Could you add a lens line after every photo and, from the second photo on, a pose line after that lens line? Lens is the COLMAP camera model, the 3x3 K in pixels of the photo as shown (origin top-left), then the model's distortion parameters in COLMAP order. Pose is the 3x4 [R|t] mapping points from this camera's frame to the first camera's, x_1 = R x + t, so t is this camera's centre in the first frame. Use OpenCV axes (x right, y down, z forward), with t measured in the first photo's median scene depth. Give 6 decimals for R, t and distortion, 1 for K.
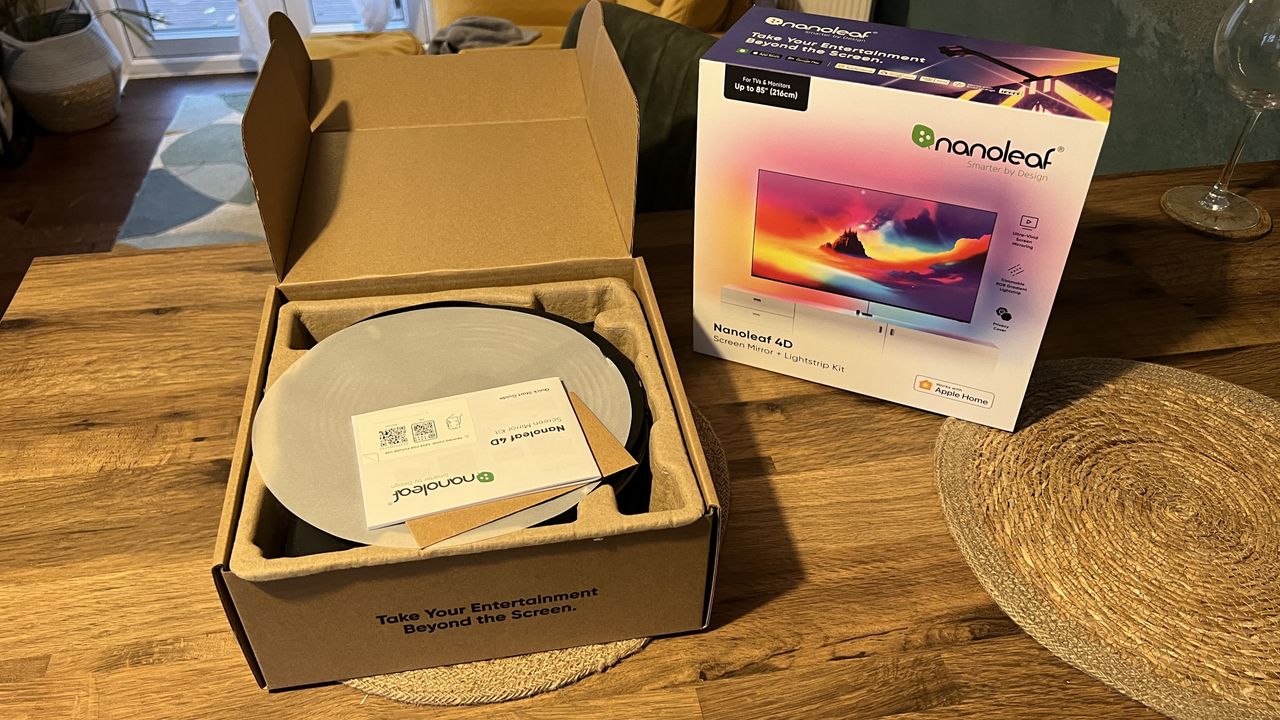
lens RADIAL K [[966.0, 0, 630.8], [0, 966.0, 356.5], [0, 0, 1]] dist [0.045844, -0.063885]
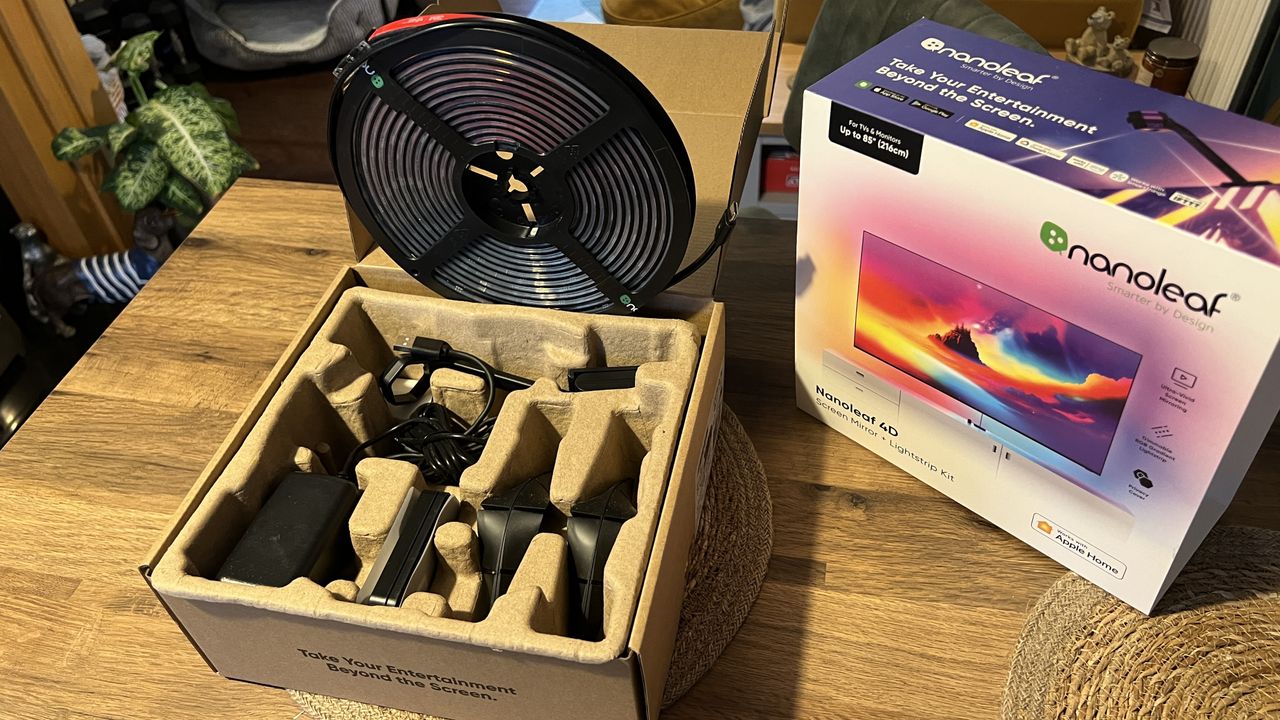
lens RADIAL K [[966.0, 0, 640.8], [0, 966.0, 361.3], [0, 0, 1]] dist [0.045844, -0.063885]
pose [[0.926378, 0.208675, -0.313494, 0.236523], [-0.177307, 0.976085, 0.125778, -0.155213], [0.332244, -0.060933, 0.941223, 0.164612]]
